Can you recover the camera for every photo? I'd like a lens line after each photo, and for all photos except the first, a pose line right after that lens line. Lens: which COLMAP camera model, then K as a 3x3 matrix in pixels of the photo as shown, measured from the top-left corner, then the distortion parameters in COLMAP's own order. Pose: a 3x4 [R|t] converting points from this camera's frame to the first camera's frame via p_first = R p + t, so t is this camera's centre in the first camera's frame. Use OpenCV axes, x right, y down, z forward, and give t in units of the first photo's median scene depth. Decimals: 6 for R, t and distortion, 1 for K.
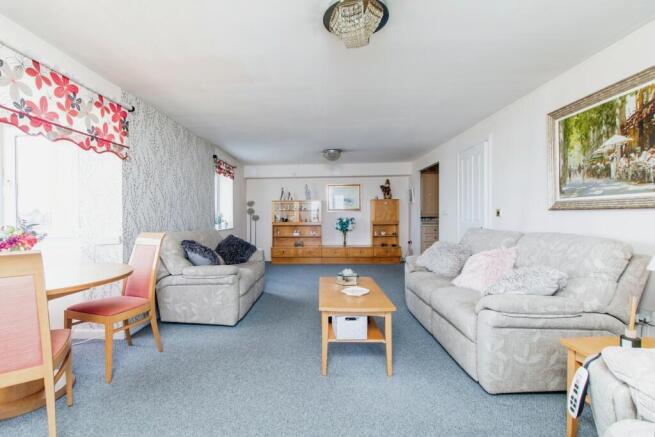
lens RADIAL K [[307.1, 0, 327.5], [0, 307.1, 218.5], [0, 0, 1]] dist [0.000360, -0.000029]
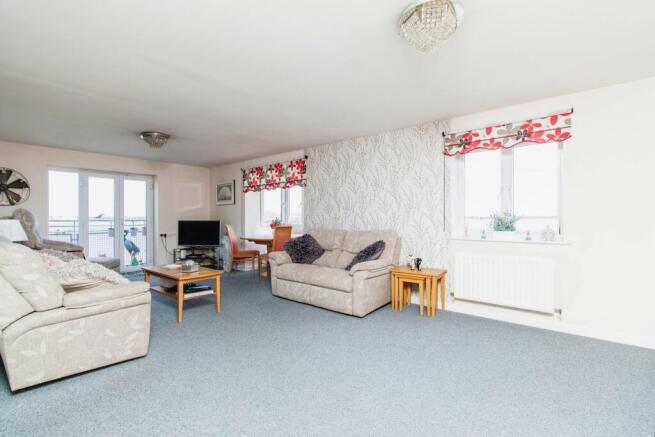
lens RADIAL K [[307.1, 0, 327.5], [0, 307.1, 218.5], [0, 0, 1]] dist [0.000360, -0.000029]
pose [[-0.663659, 0.014599, -0.747893, 0.752343], [-0.001870, 0.999774, 0.021175, -0.042594], [0.748033, 0.015452, -0.663482, 2.747390]]
